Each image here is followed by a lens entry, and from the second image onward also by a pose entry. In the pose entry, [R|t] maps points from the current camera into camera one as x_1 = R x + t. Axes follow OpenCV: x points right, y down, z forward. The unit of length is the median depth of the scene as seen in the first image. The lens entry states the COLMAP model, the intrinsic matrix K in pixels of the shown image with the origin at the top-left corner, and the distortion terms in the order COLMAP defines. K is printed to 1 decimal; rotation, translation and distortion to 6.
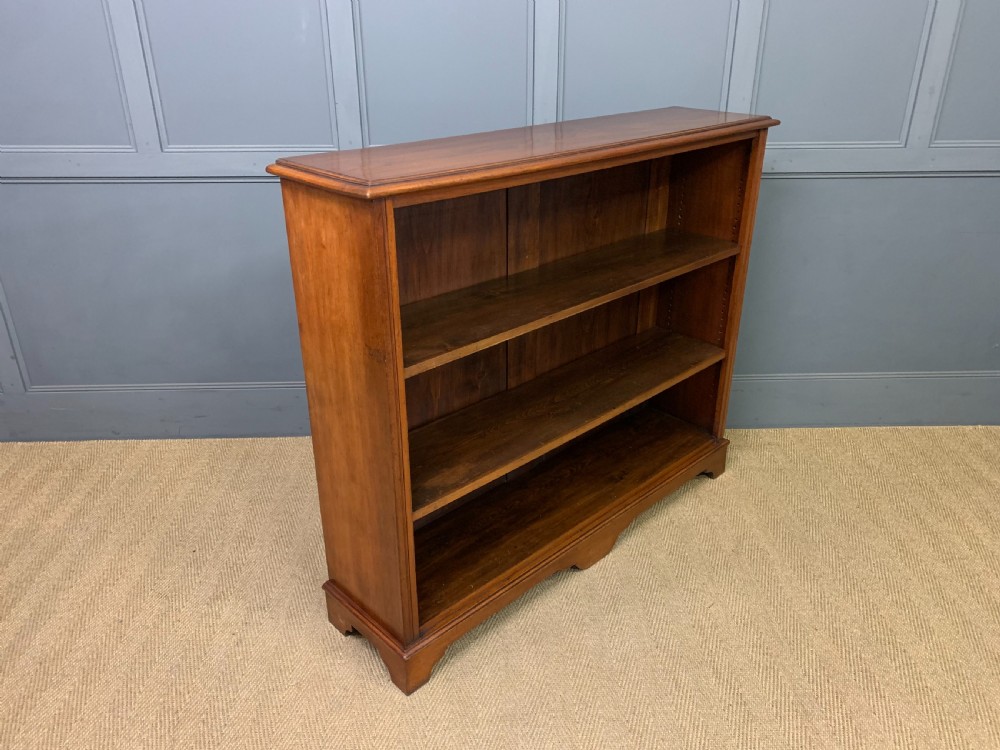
lens RADIAL K [[766.0, 0, 504.7], [0, 766.0, 367.8], [0, 0, 1]] dist [0.021546, -0.009736]
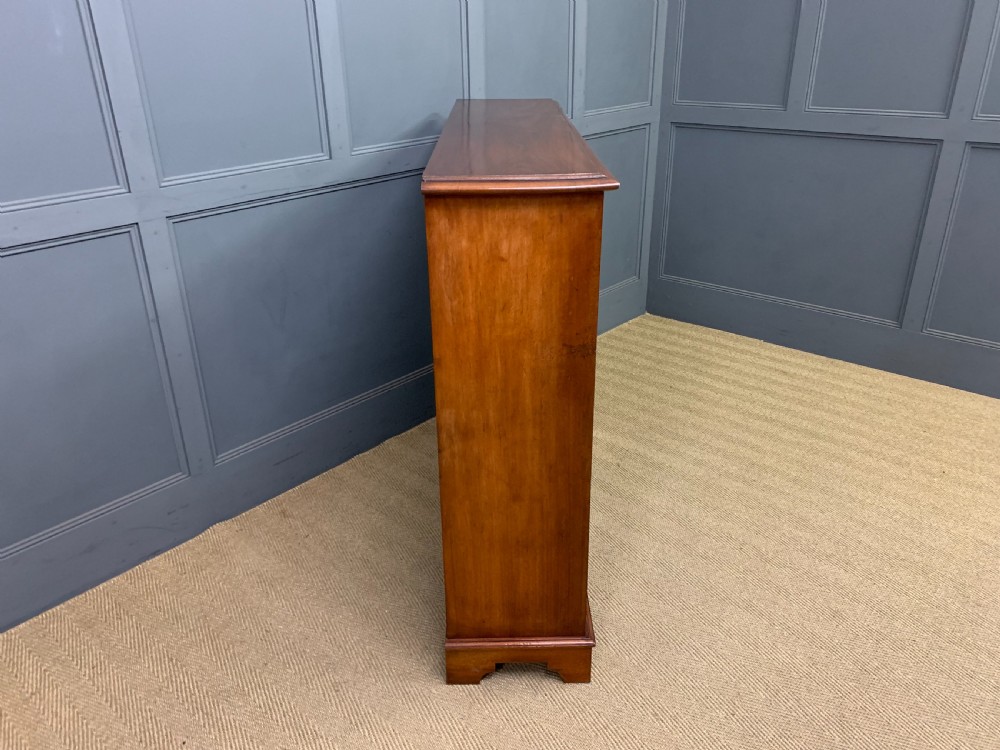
lens RADIAL K [[766.0, 0, 502.1], [0, 766.0, 372.1], [0, 0, 1]] dist [0.021546, -0.009736]
pose [[0.694055, -0.311393, 0.649093, -0.567833], [0.313402, 0.942387, 0.116987, -0.088195], [-0.648126, 0.122232, 0.751660, 0.200443]]
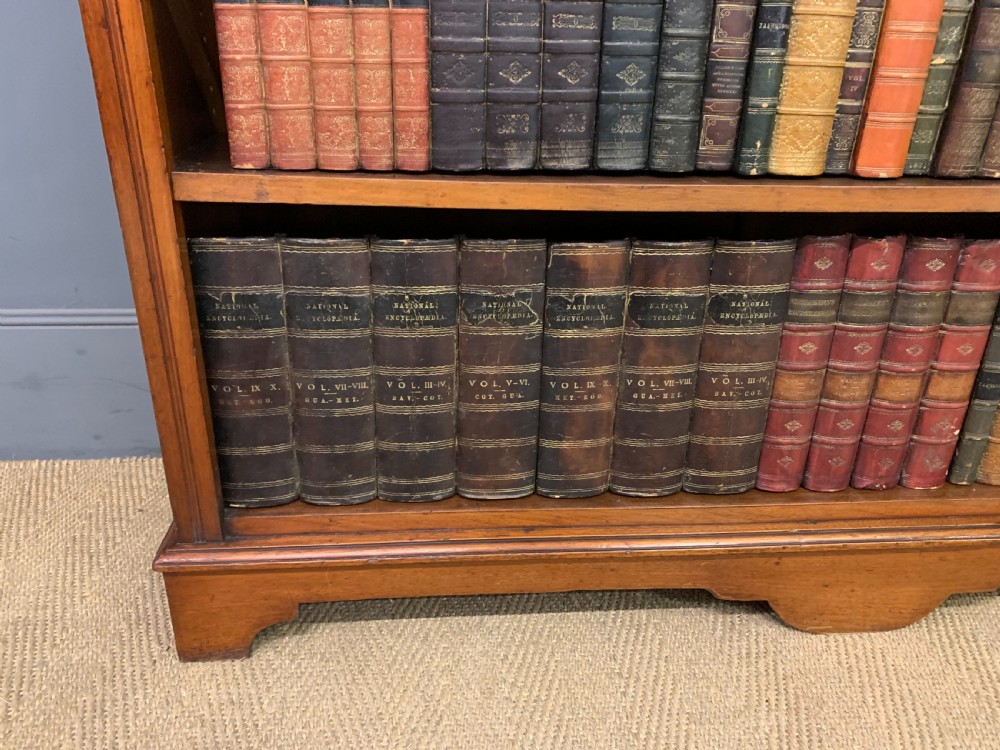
lens RADIAL K [[766.0, 0, 501.7], [0, 766.0, 381.9], [0, 0, 1]] dist [0.021546, -0.009736]
pose [[0.998933, 0.004160, 0.045998, -0.107494], [-0.003935, 0.999980, -0.004980, 0.067412], [-0.046018, 0.004794, 0.998929, 0.778580]]
